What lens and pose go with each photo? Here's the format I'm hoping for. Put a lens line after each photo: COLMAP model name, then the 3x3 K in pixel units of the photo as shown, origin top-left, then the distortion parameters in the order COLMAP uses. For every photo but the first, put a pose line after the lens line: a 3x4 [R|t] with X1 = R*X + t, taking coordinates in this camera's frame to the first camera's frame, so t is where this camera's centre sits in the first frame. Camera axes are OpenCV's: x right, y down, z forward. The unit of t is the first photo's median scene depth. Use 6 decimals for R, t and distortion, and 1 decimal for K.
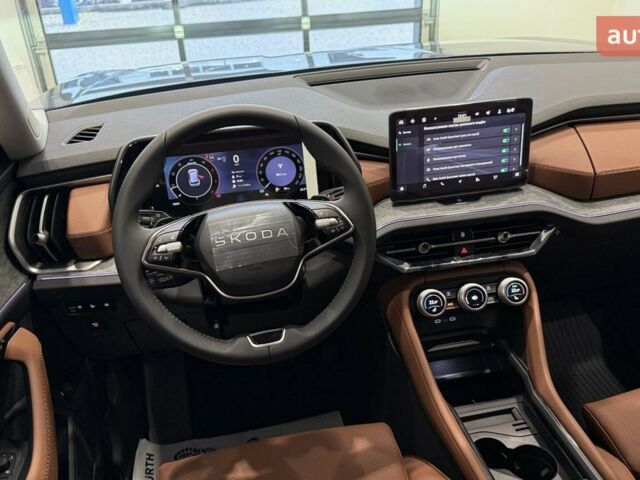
lens RADIAL K [[599.5, 0, 321.6], [0, 599.5, 239.9], [0, 0, 1]] dist [0.200323, -0.435491]
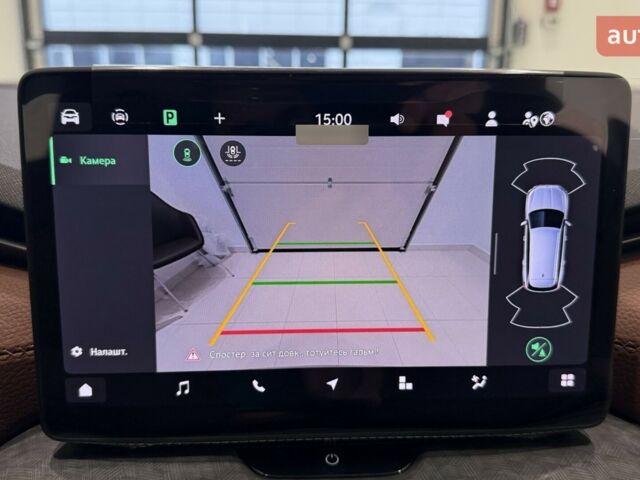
lens RADIAL K [[600.1, 0, 316.7], [0, 600.1, 241.8], [0, 0, 1]] dist [0.202318, -0.441882]
pose [[0.989291, 0.084328, -0.119134, 0.247871], [-0.108564, 0.970691, -0.214414, -0.099142], [0.097561, 0.225052, 0.969450, 0.745283]]
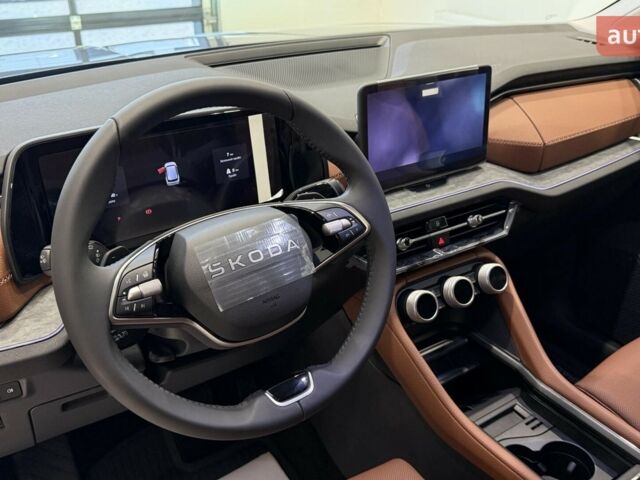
lens RADIAL K [[600.1, 0, 316.7], [0, 600.1, 241.8], [0, 0, 1]] dist [0.202318, -0.441882]
pose [[0.927626, -0.132781, 0.349113, -0.244630], [0.136218, 0.990568, 0.014807, -0.019557], [-0.347786, 0.033820, 0.936964, 0.237335]]
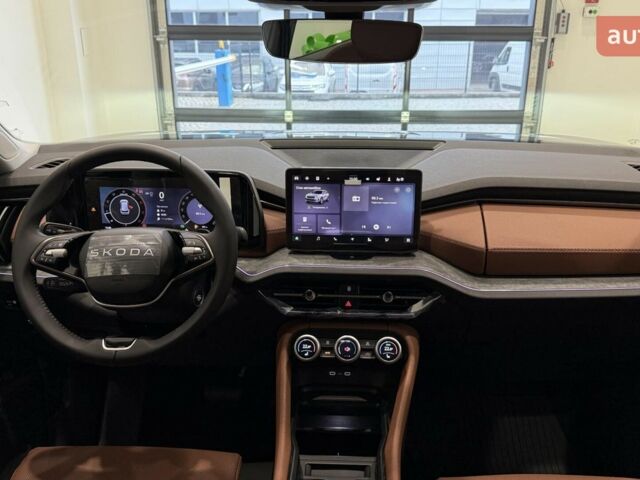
lens RADIAL K [[599.5, 0, 321.6], [0, 599.5, 239.9], [0, 0, 1]] dist [0.200323, -0.435491]
pose [[0.967455, 0.121386, -0.222028, 0.414573], [-0.152549, 0.979838, -0.129021, 0.051349], [0.201890, 0.158692, 0.966466, -0.043813]]
